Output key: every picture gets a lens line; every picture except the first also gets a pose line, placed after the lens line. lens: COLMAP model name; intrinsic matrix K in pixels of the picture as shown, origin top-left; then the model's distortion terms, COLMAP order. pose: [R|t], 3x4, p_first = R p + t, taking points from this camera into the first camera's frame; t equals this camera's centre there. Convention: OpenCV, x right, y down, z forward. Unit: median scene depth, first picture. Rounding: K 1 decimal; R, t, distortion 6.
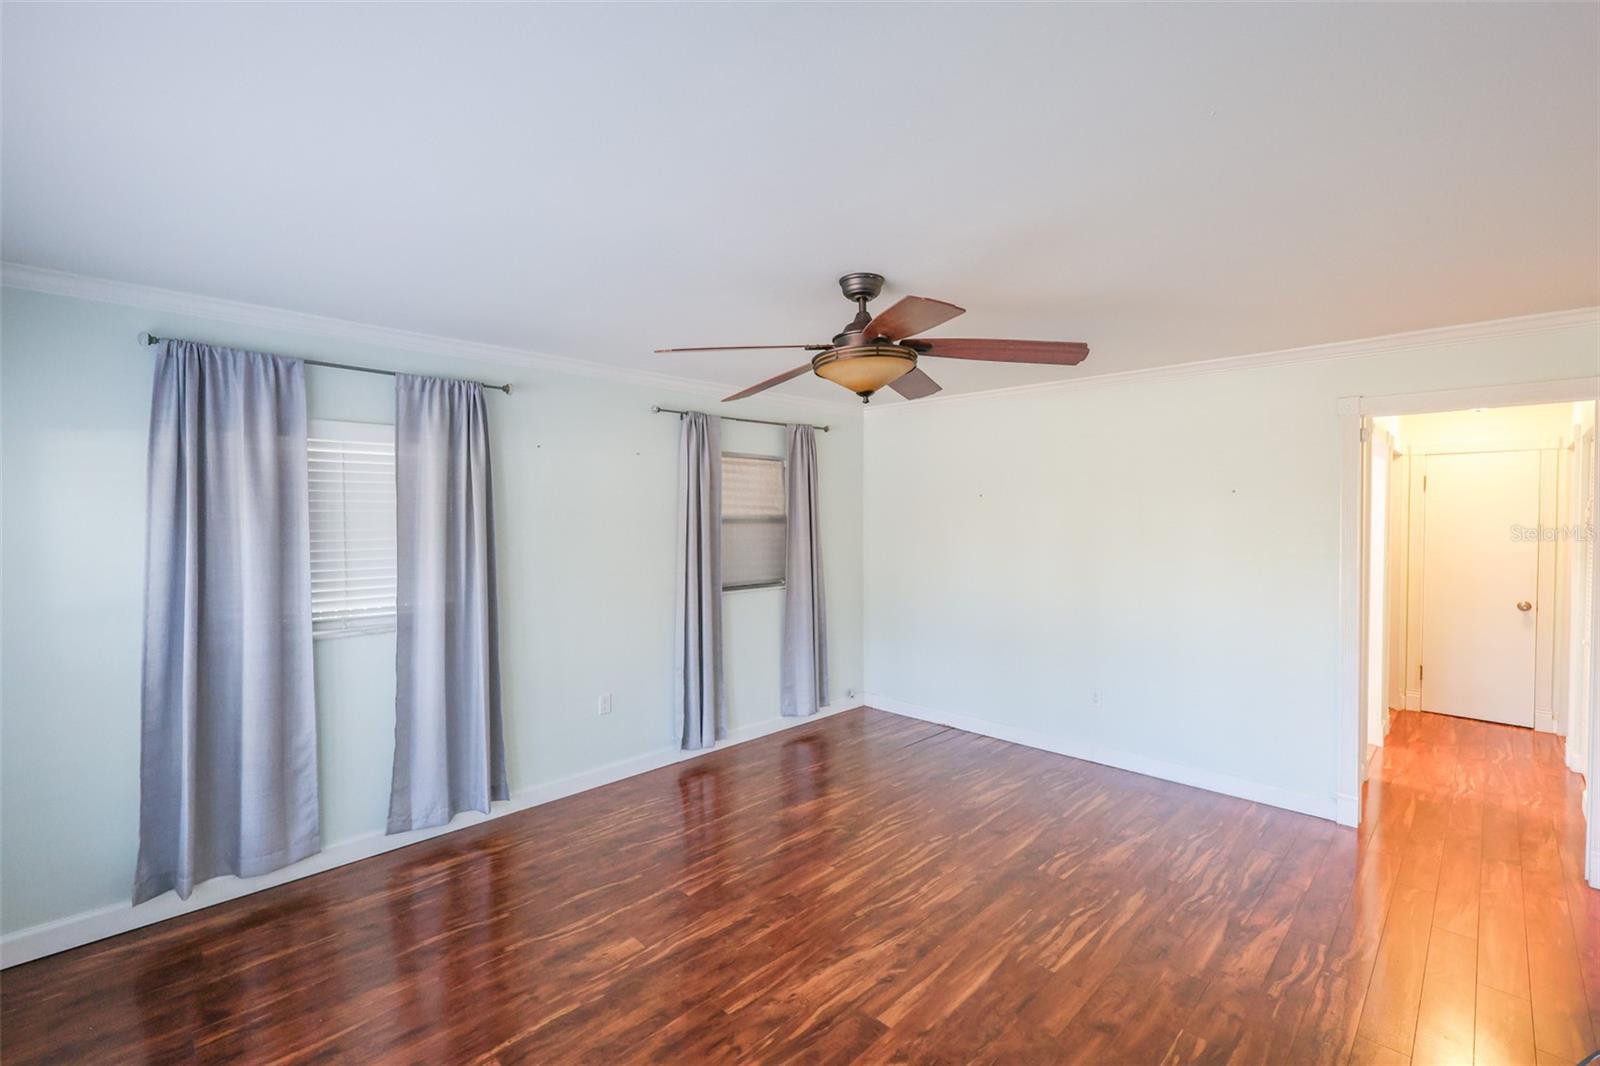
lens RADIAL K [[689.7, 0, 802.2], [0, 689.7, 537.6], [0, 0, 1]] dist [0.001027, 0.000899]
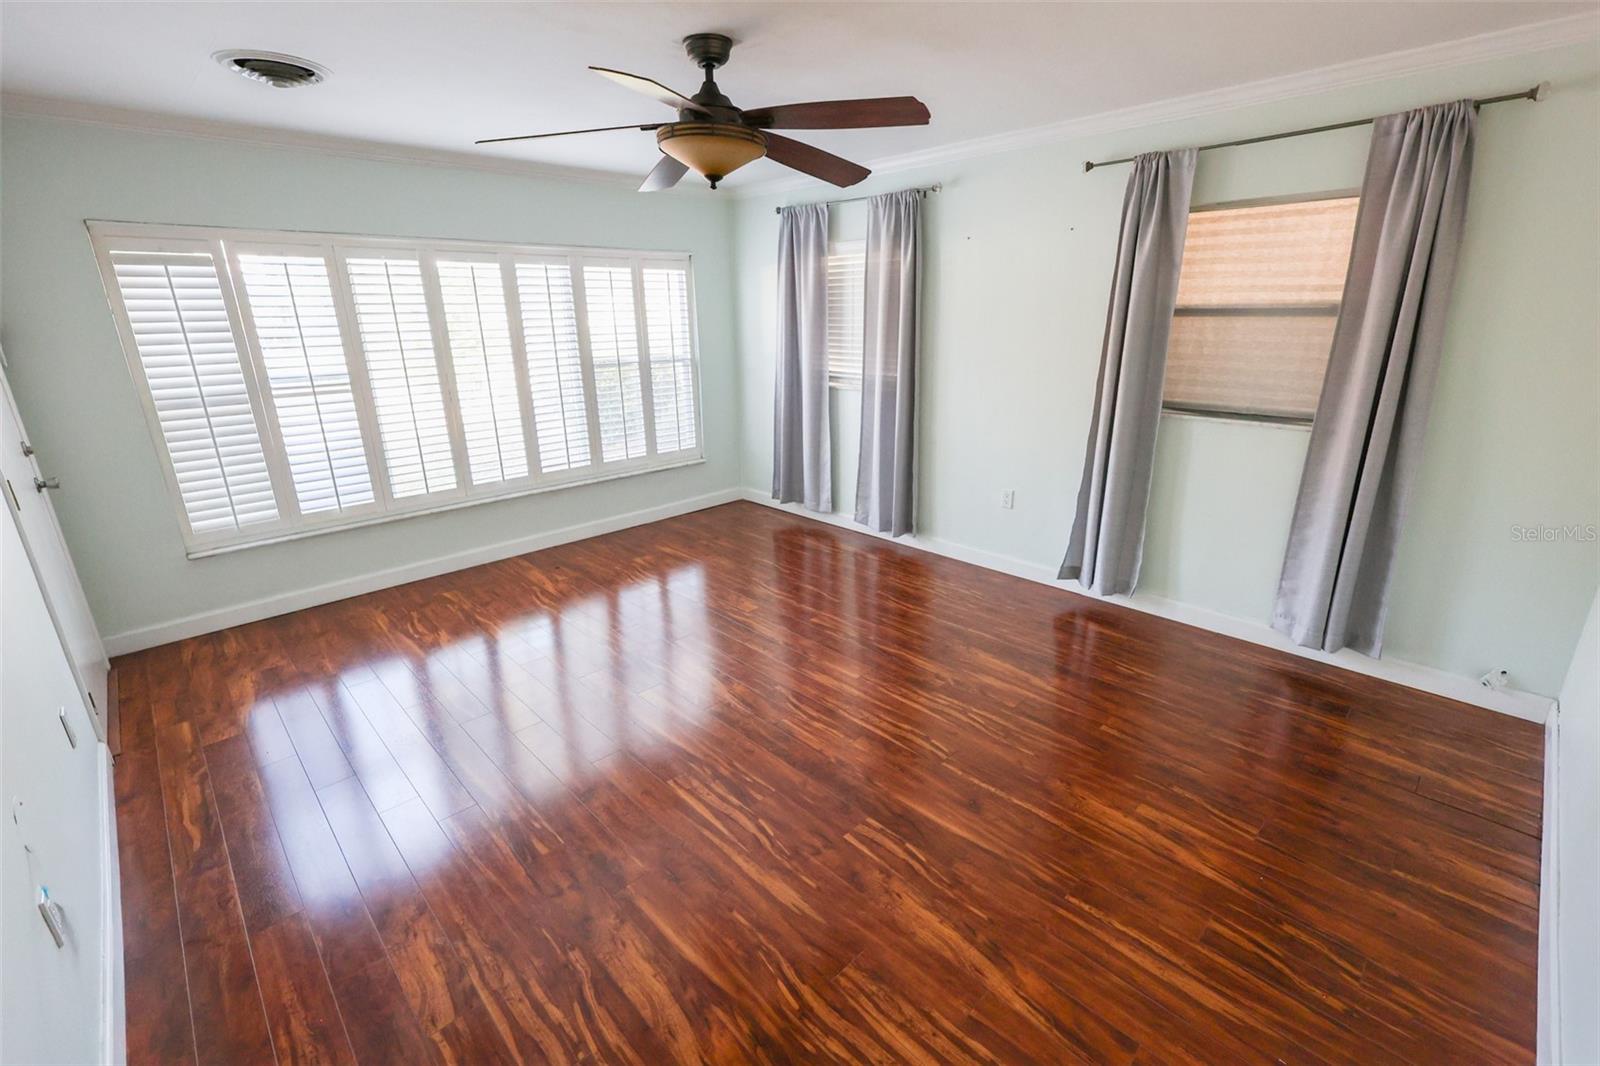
lens RADIAL K [[689.7, 0, 799.2], [0, 689.7, 531.4], [0, 0, 1]] dist [0.001027, 0.000899]
pose [[-0.013928, 0.309336, -0.950851, 0.936307], [-0.020503, 0.950655, 0.309572, -0.031331], [0.999693, 0.023807, -0.006899, 0.918753]]
